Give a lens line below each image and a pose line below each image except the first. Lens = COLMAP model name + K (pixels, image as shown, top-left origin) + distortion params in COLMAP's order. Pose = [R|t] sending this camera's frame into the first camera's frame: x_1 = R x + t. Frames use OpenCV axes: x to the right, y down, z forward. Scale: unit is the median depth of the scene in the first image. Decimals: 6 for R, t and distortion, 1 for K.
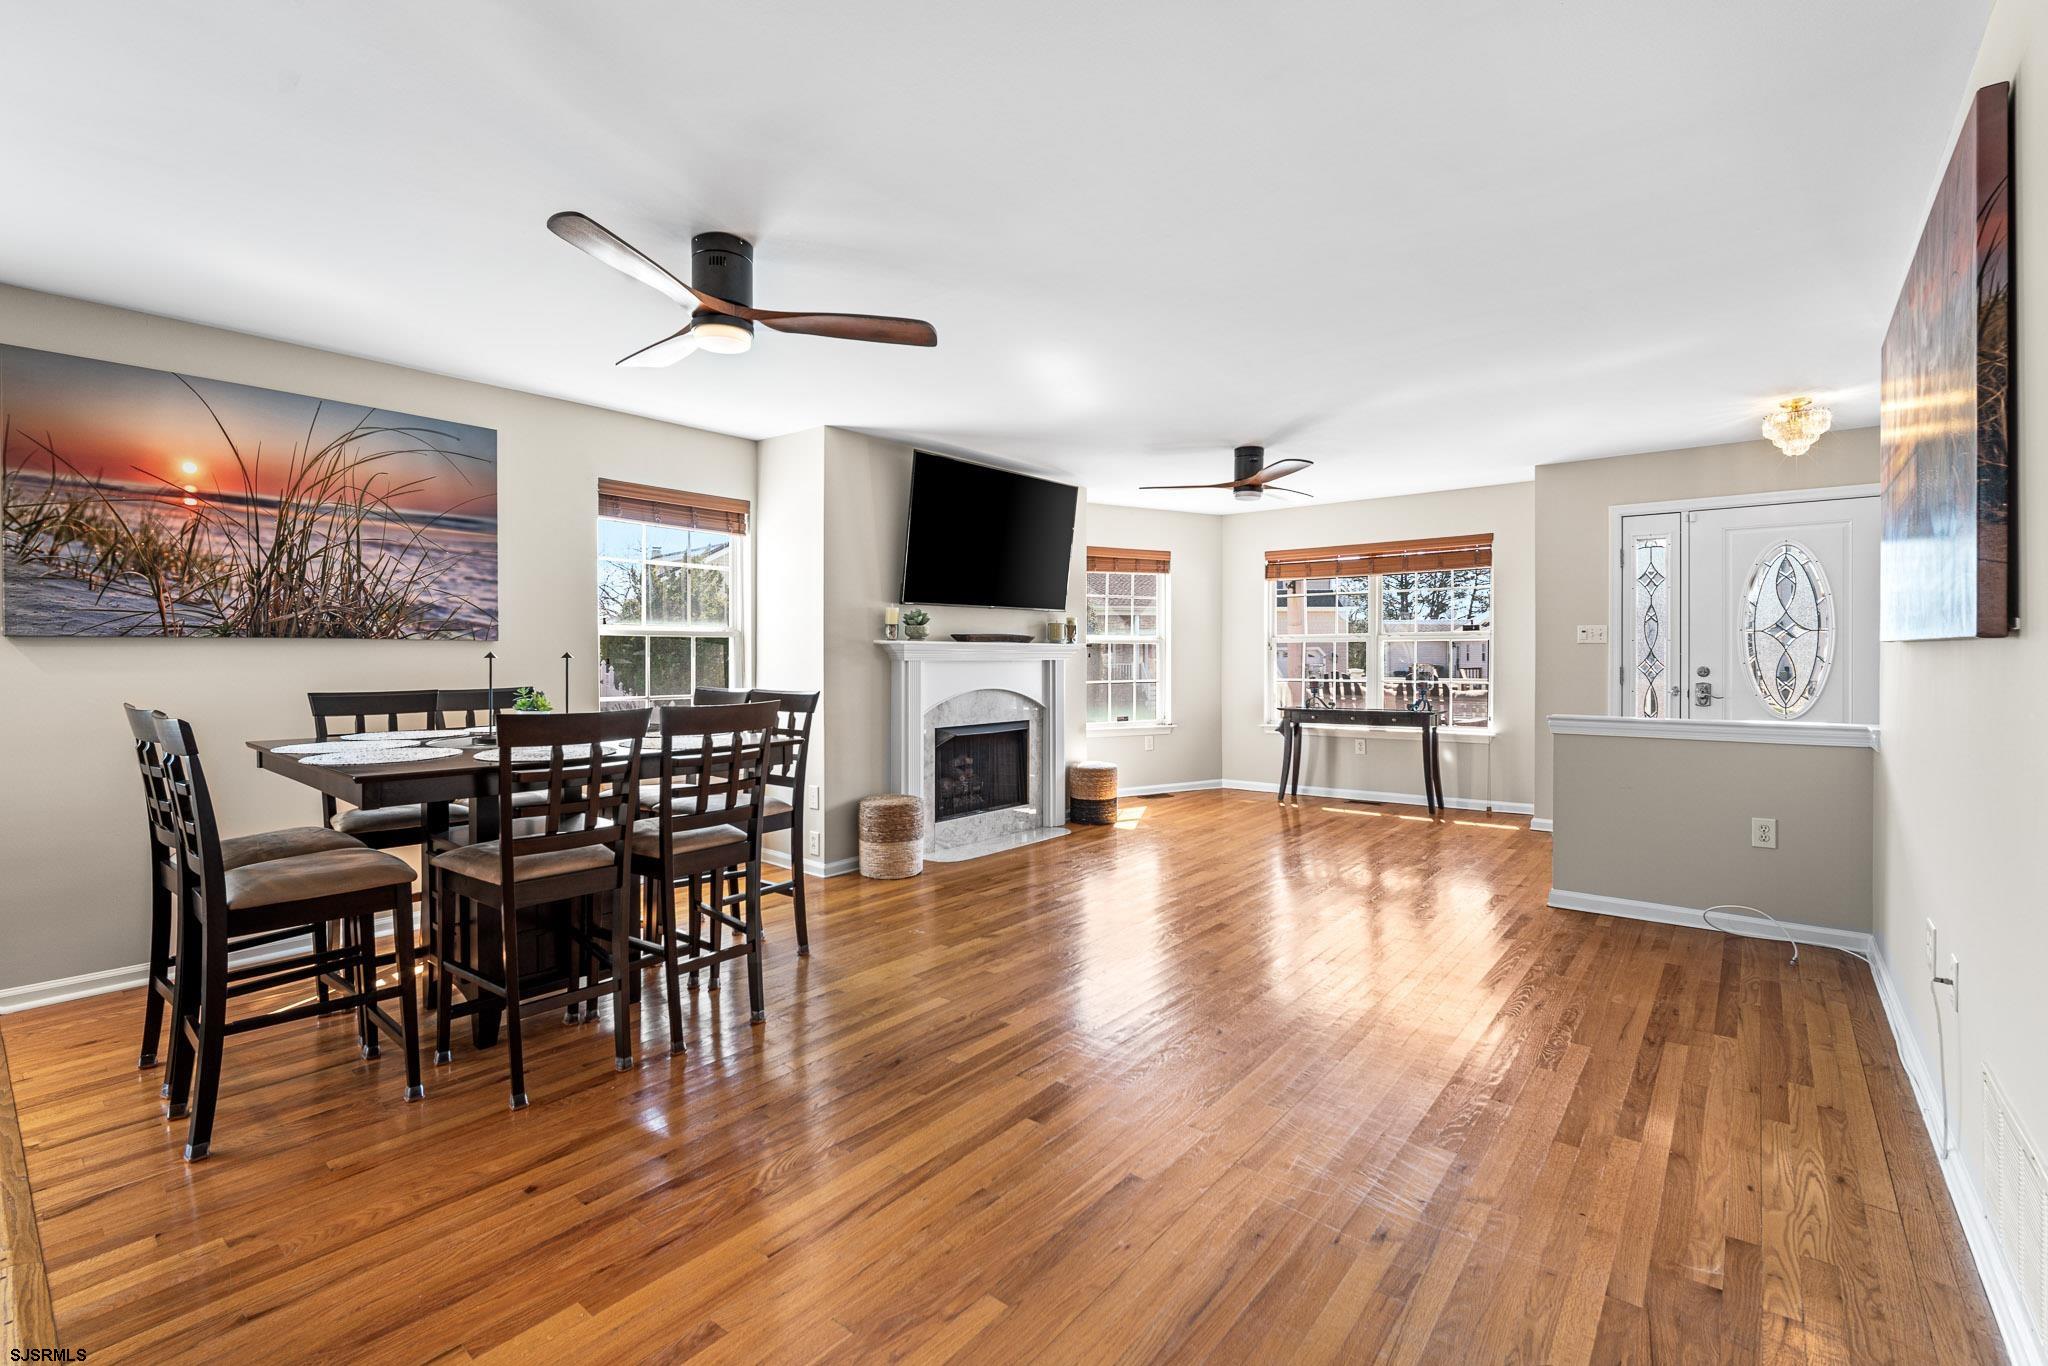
lens RADIAL K [[909.8, 0, 1014.6], [0, 909.8, 654.6], [0, 0, 1]] dist [-0.010476, 0.000375]
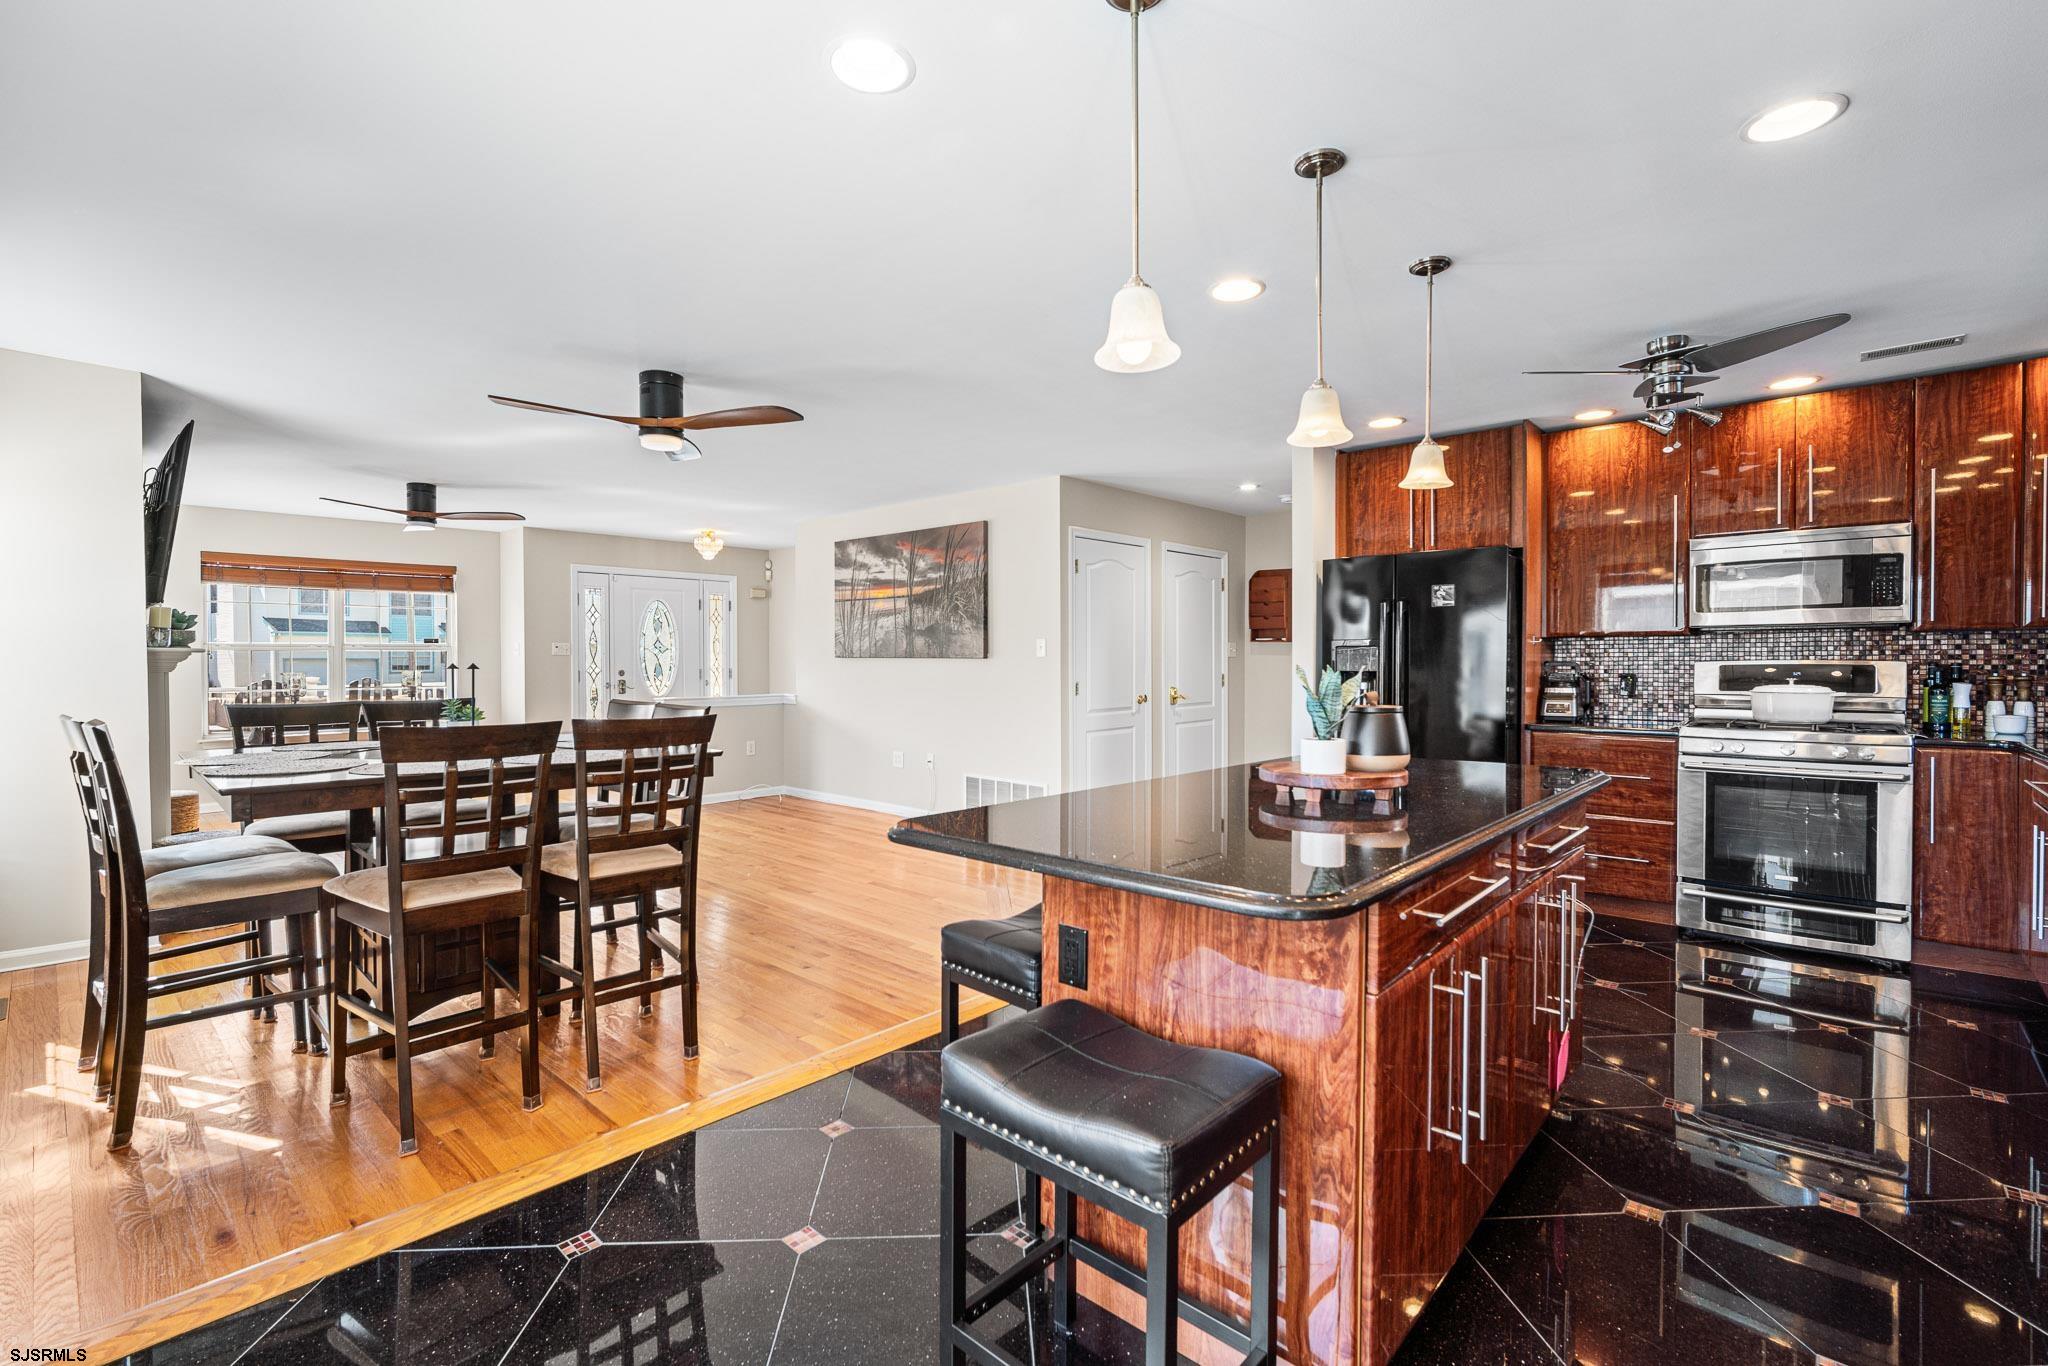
lens RADIAL K [[909.8, 0, 1014.6], [0, 909.8, 654.6], [0, 0, 1]] dist [-0.010476, 0.000375]
pose [[0.065692, 0.006964, 0.997816, -0.883118], [0.000660, 0.999975, -0.007023, -0.002322], [-0.997840, 0.001120, 0.065686, 0.182548]]
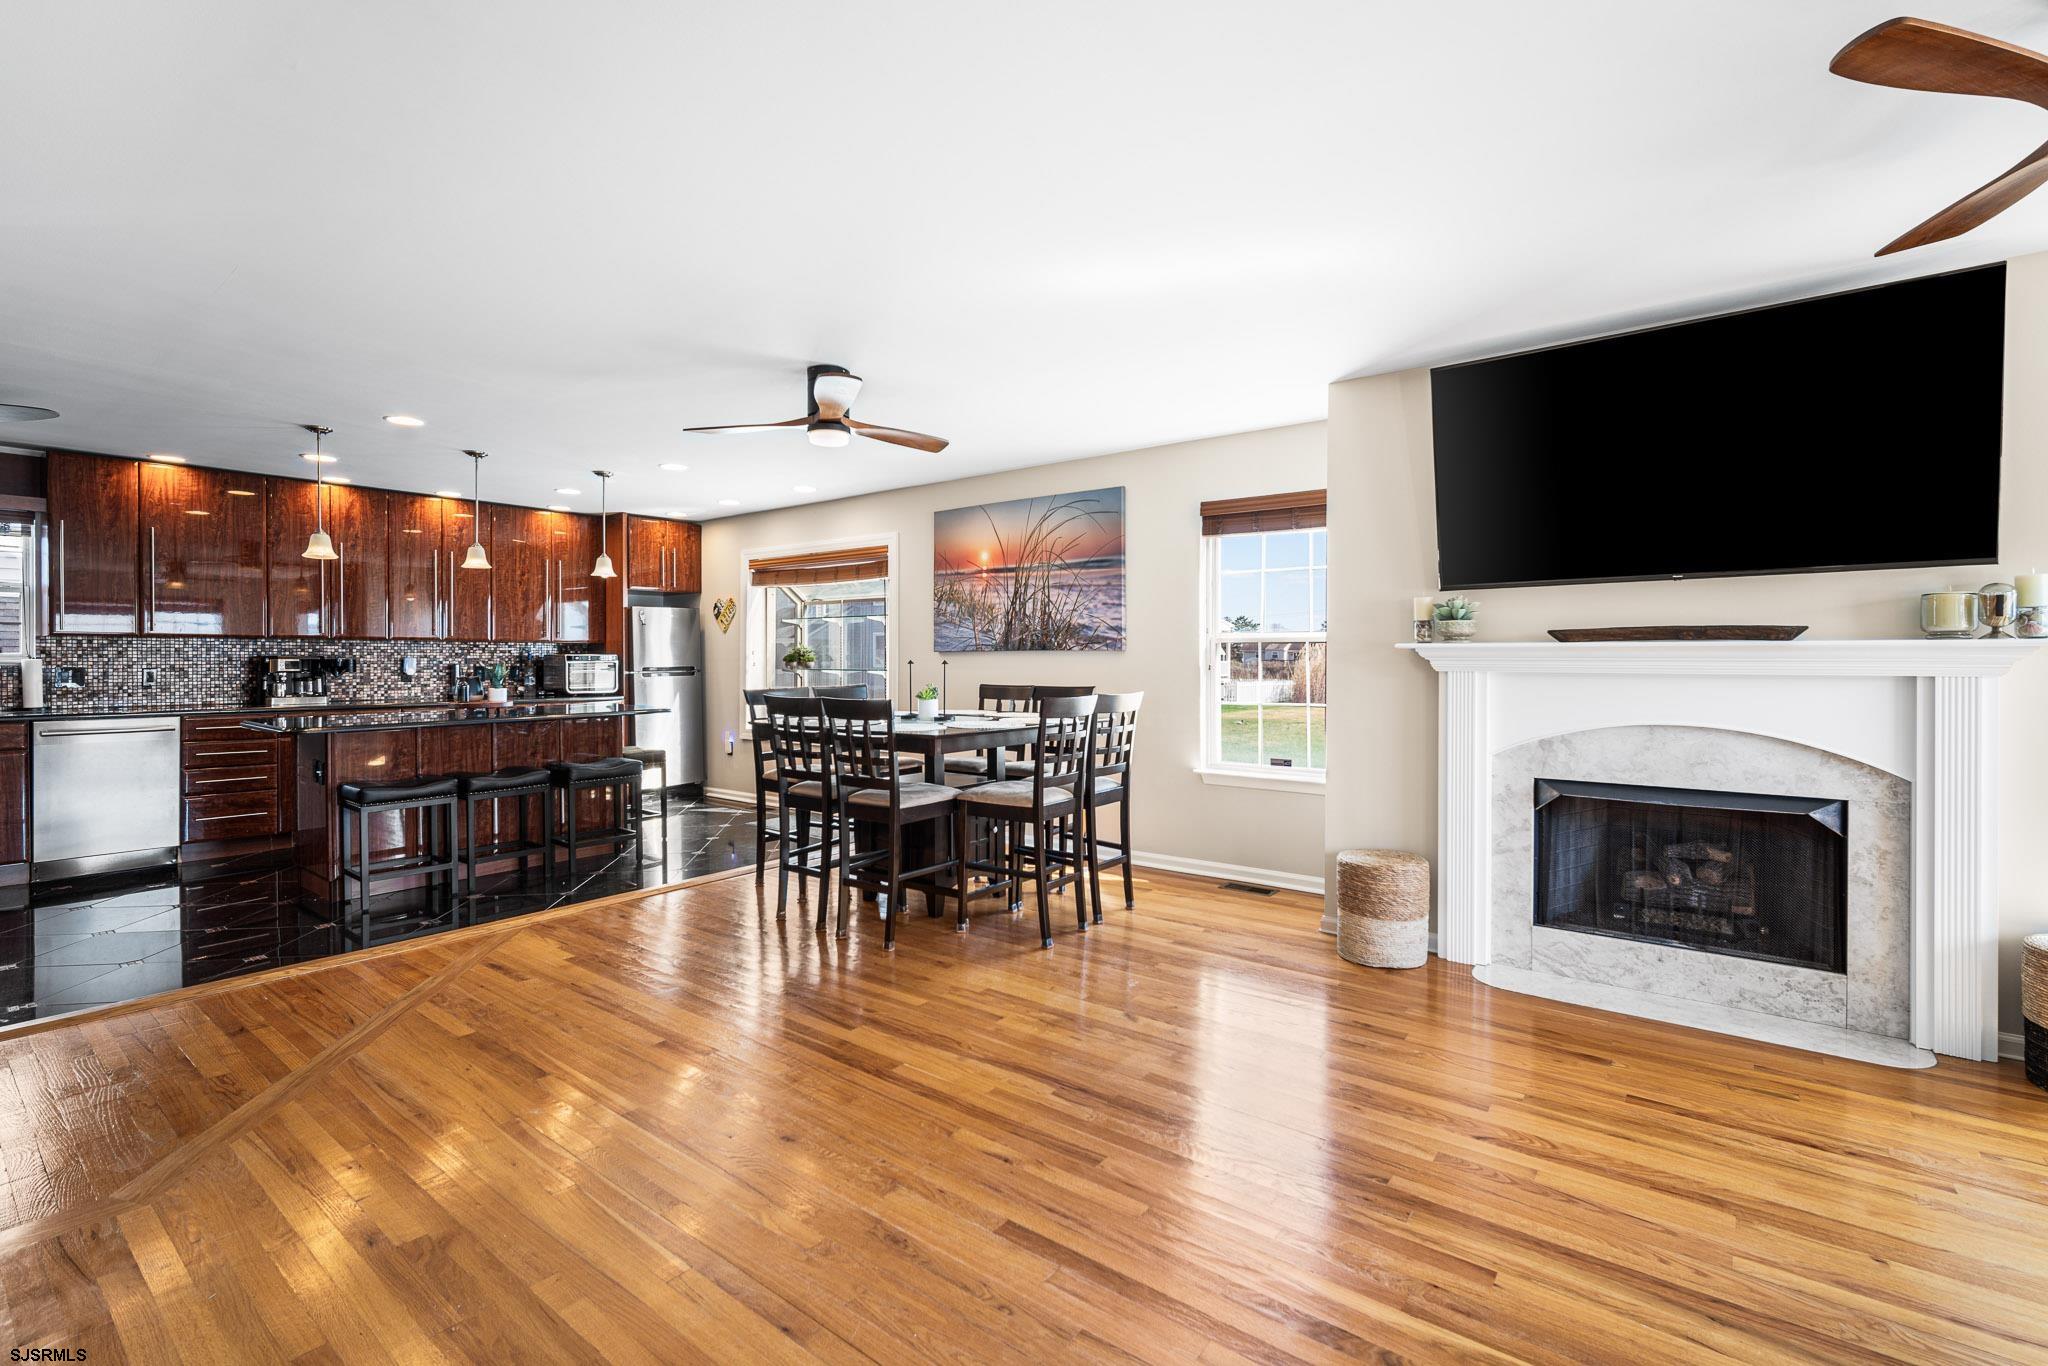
lens RADIAL K [[909.8, 0, 1014.6], [0, 909.8, 654.6], [0, 0, 1]] dist [-0.010476, 0.000375]
pose [[0.023526, -0.002811, -0.999719, 0.572919], [0.000302, 0.999996, -0.002804, -0.004600], [0.999723, -0.000236, 0.023527, 0.656995]]
